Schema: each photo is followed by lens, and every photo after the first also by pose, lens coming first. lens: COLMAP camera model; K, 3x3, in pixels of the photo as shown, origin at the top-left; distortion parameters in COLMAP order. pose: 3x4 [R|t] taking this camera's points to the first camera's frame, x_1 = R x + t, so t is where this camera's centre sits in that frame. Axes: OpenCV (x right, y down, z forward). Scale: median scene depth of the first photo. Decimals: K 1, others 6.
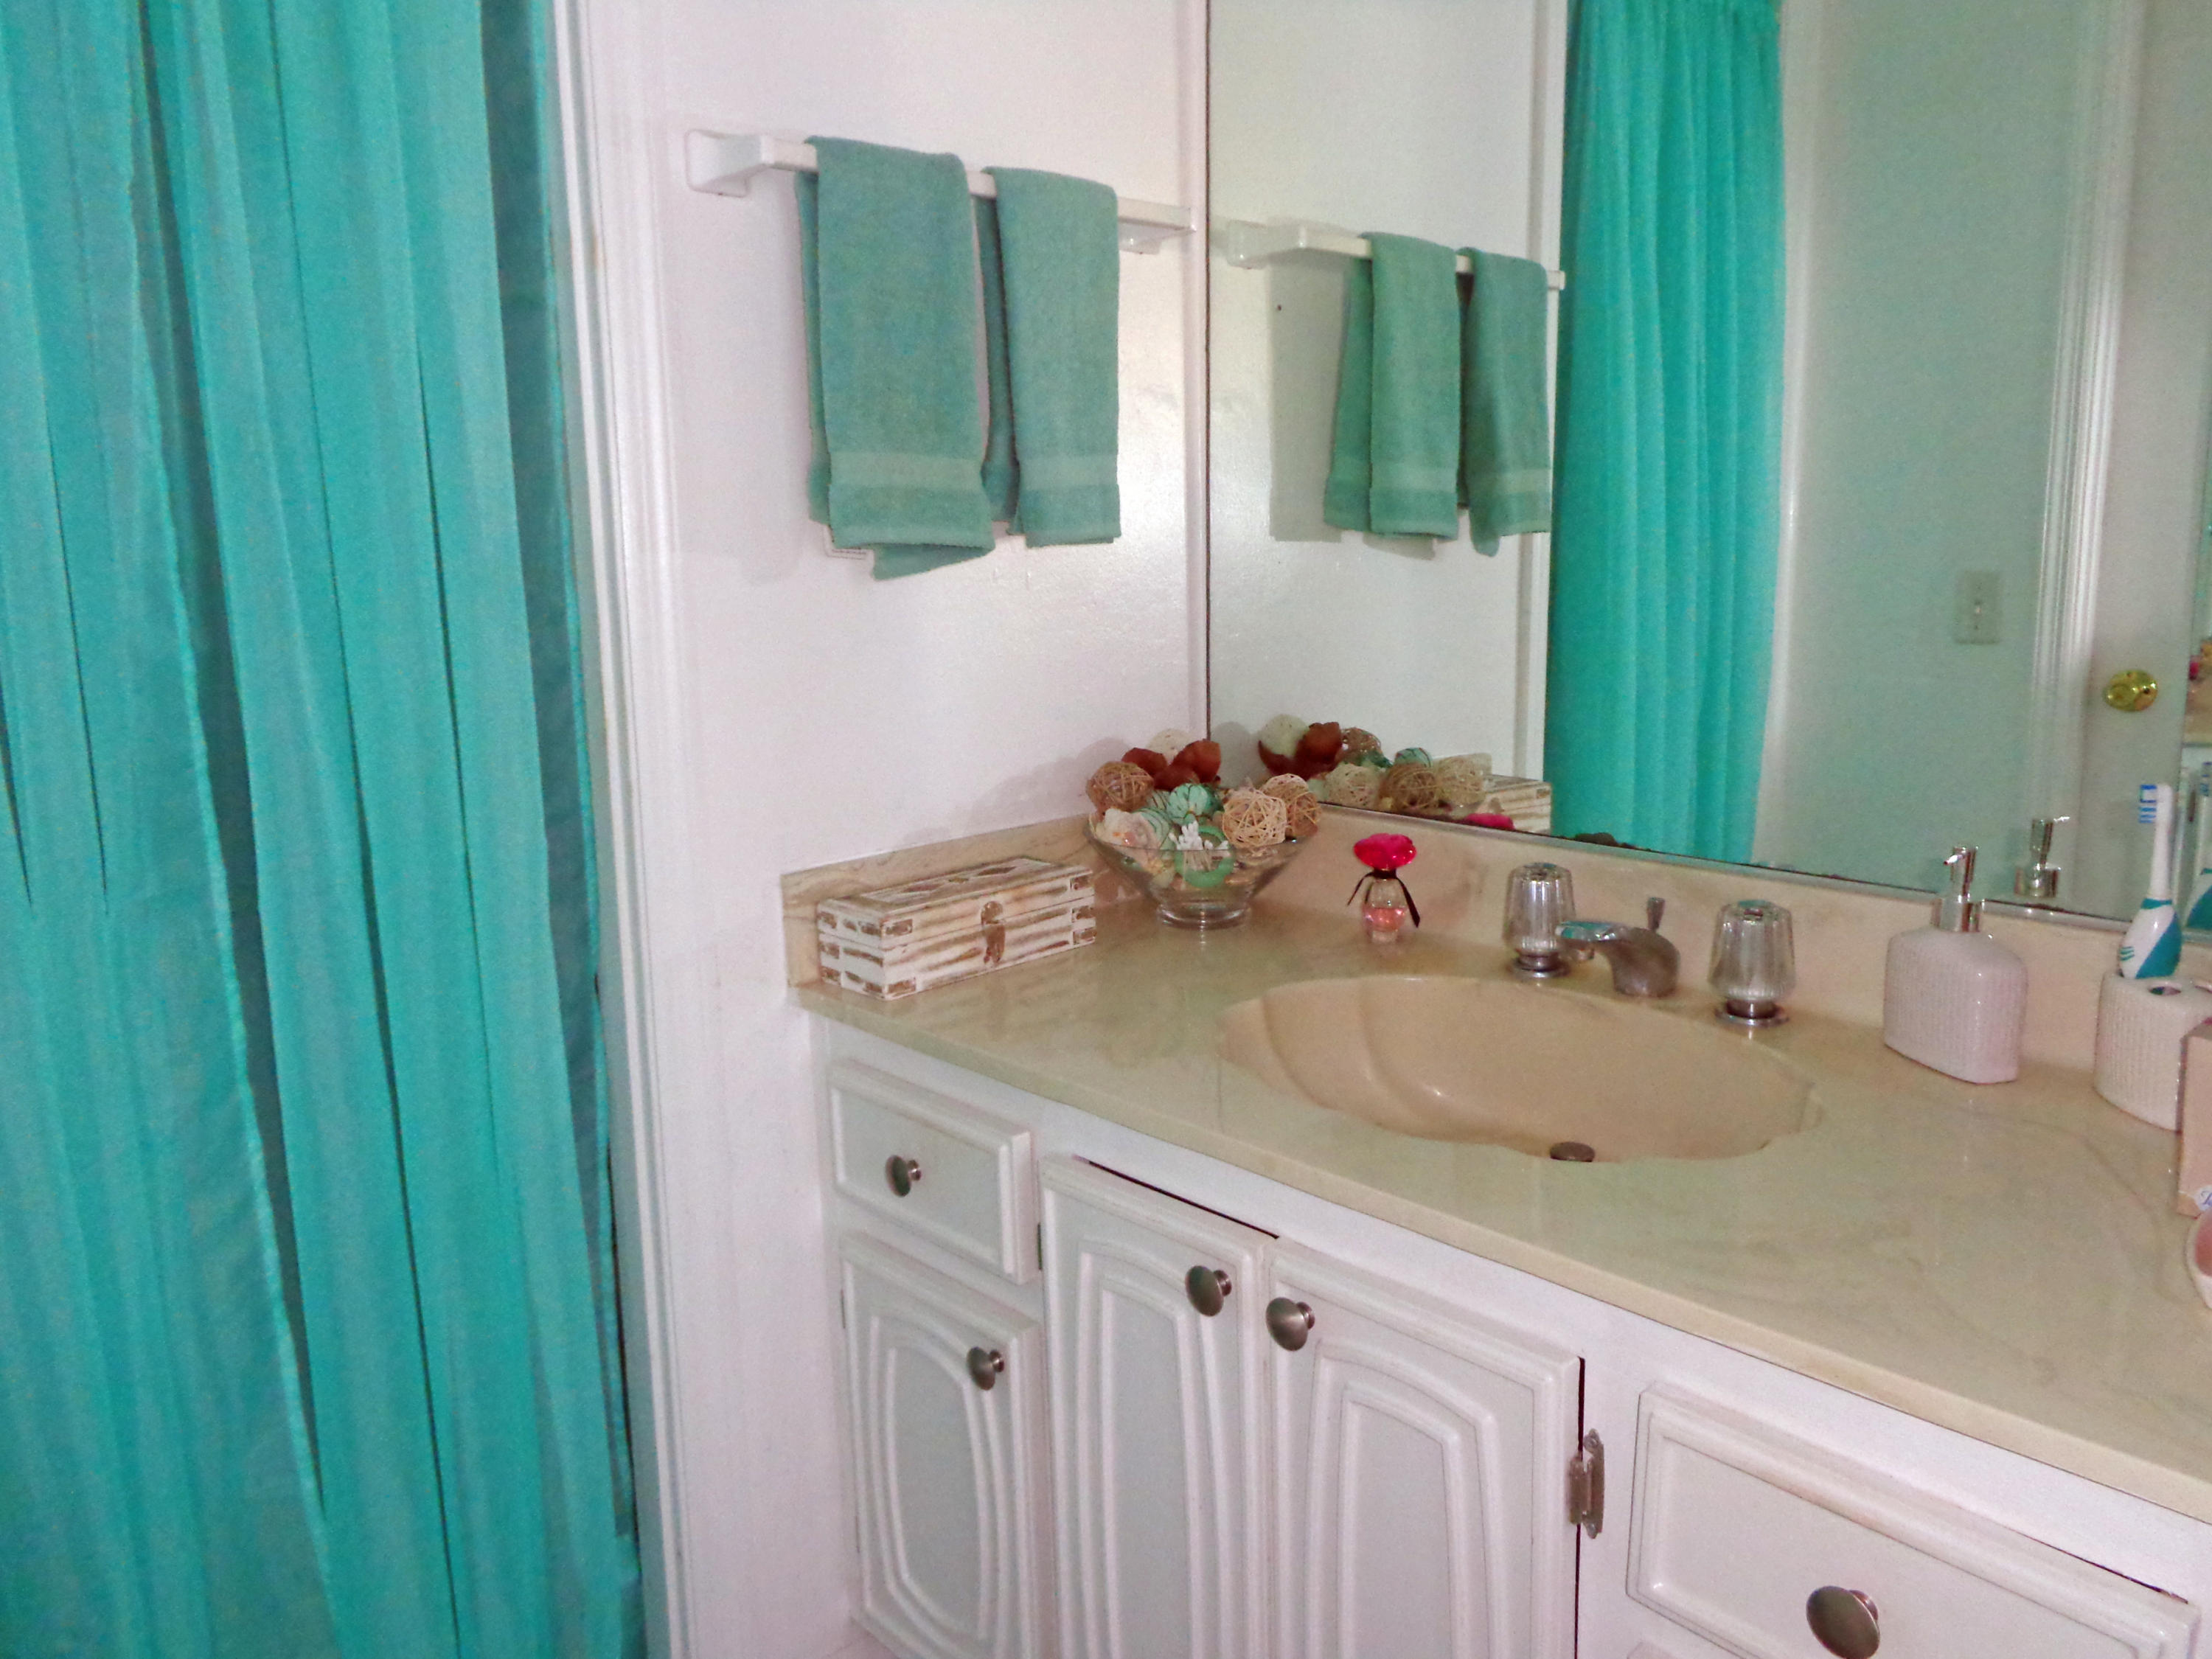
lens RADIAL K [[1662.0, 0, 1107.8], [0, 1662.0, 826.9], [0, 0, 1]] dist [-0.007960, -0.004489]
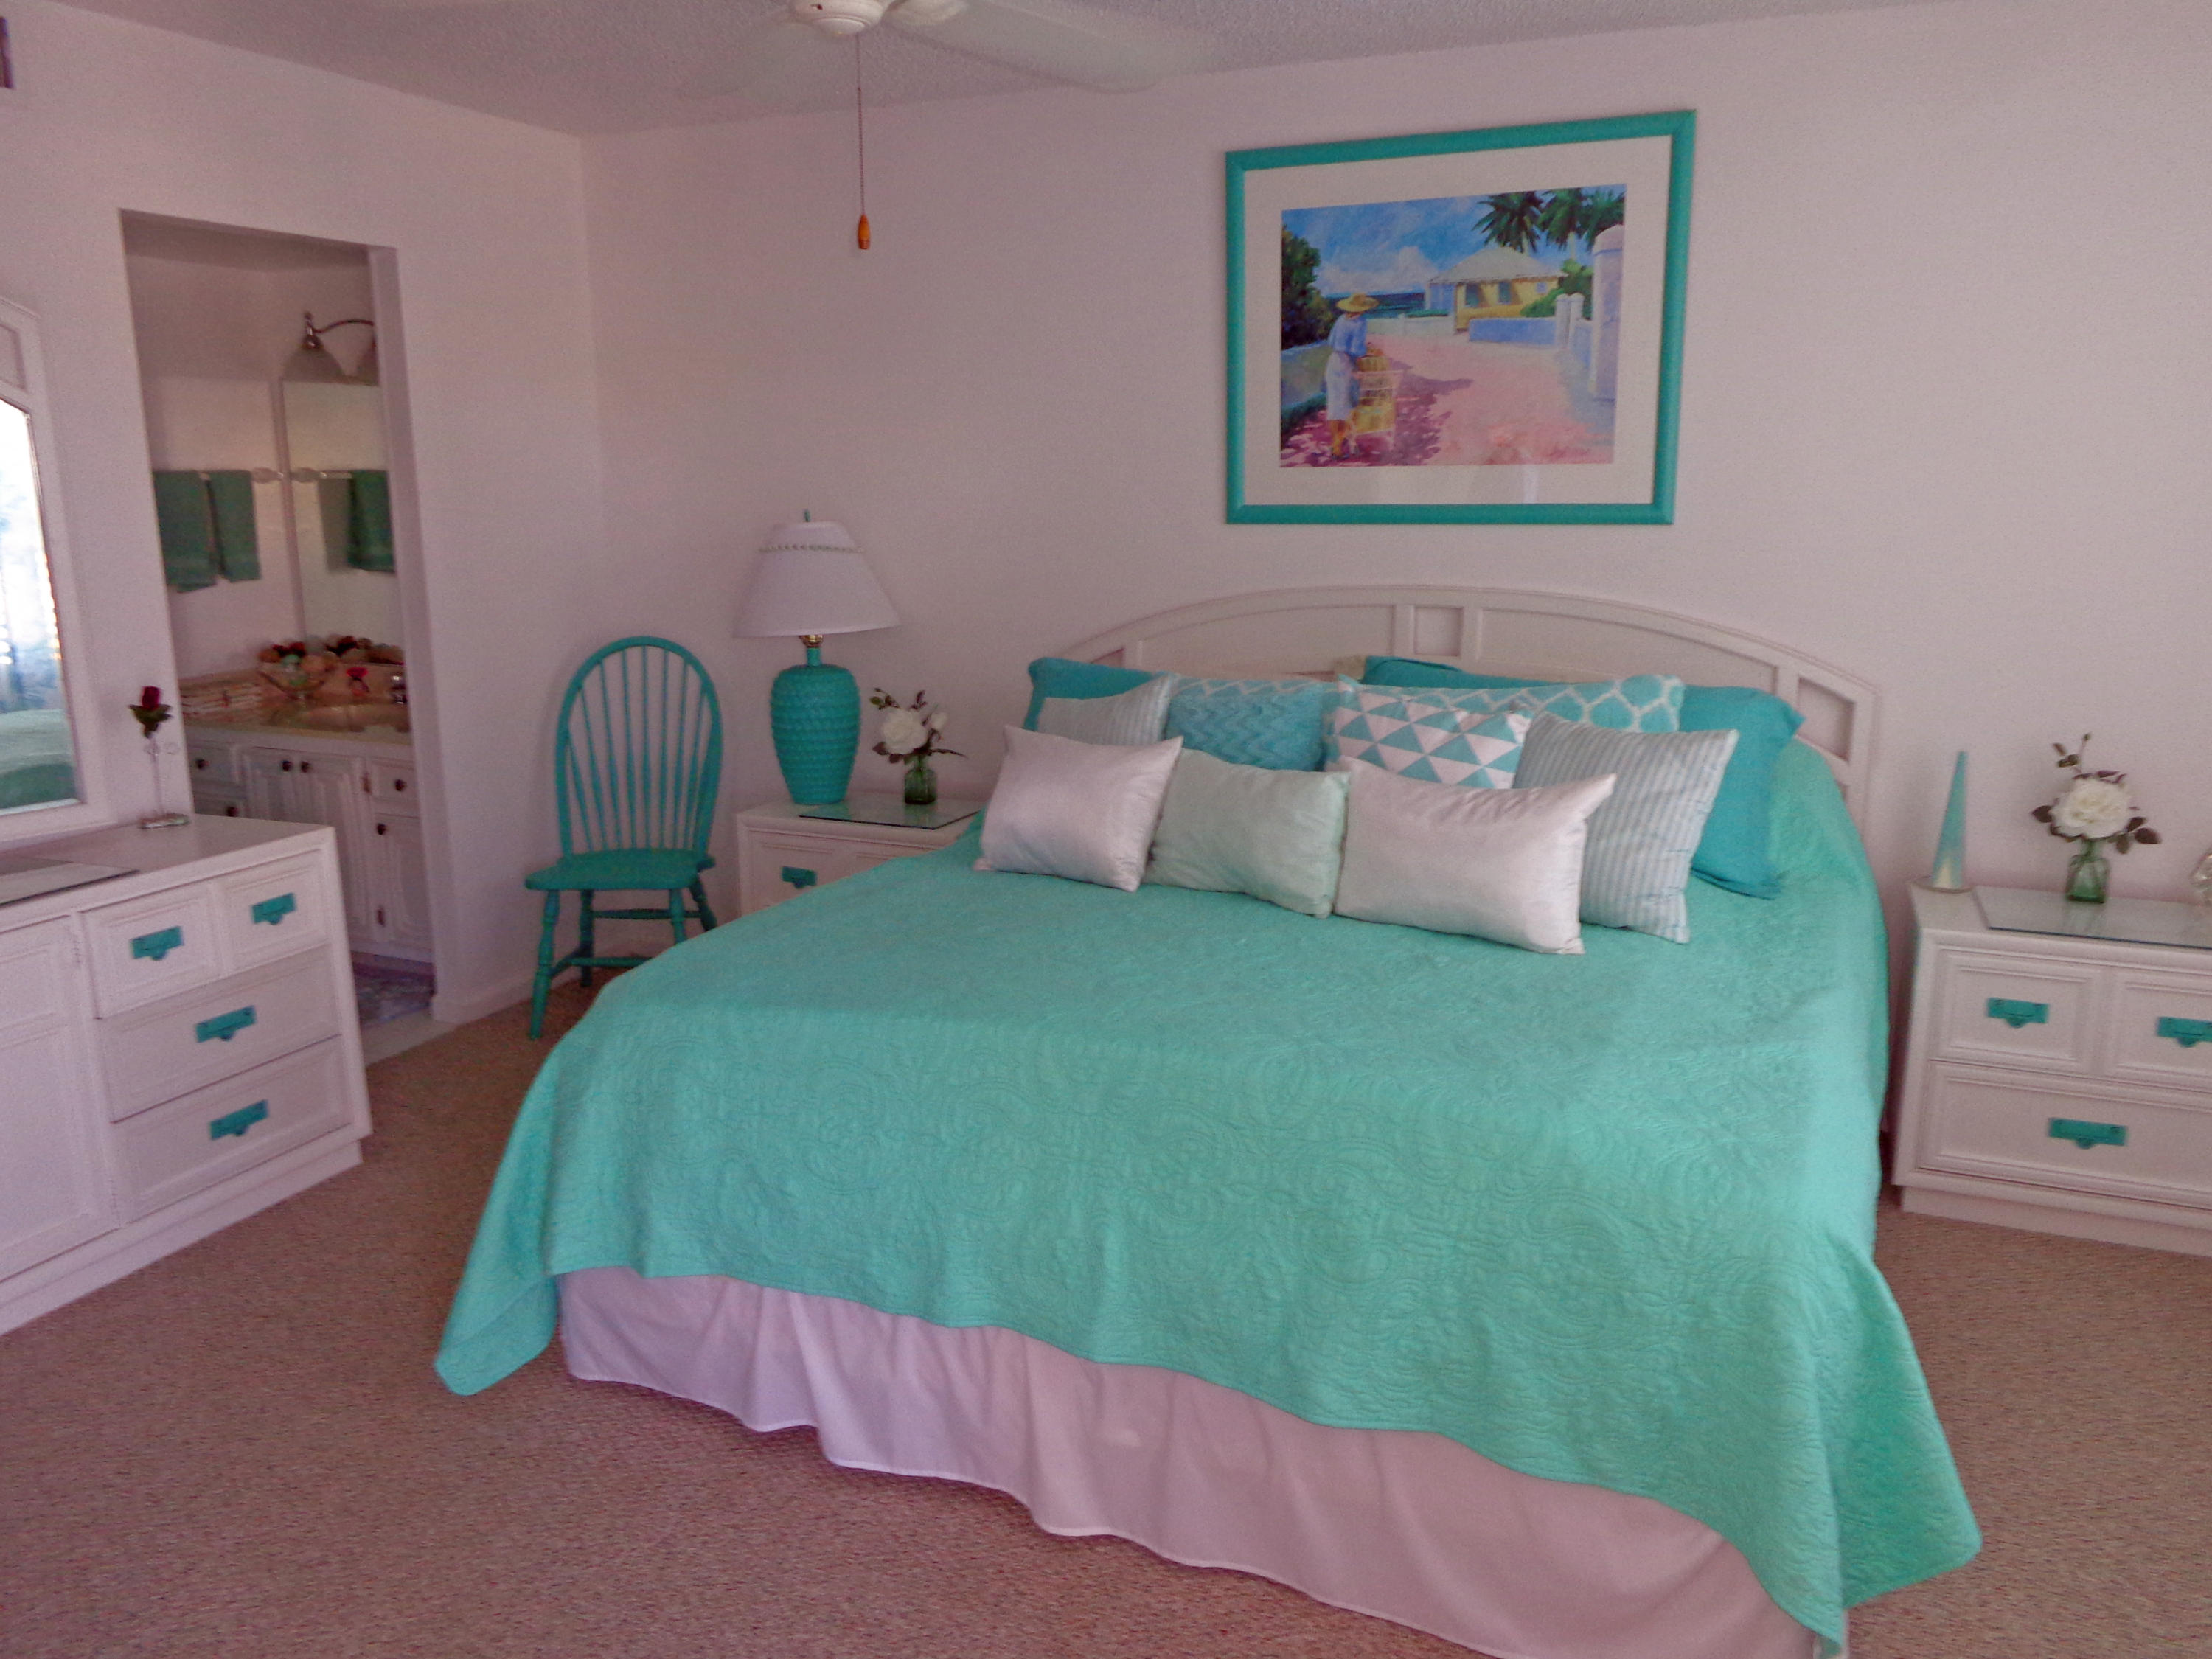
lens RADIAL K [[1662.0, 0, 1099.1], [0, 1662.0, 831.4], [0, 0, 1]] dist [-0.007960, -0.004489]
pose [[0.917156, -0.067261, 0.392812, 0.201762], [0.051843, 0.997416, 0.049742, 0.239903], [-0.395143, -0.025257, 0.918272, -2.602641]]
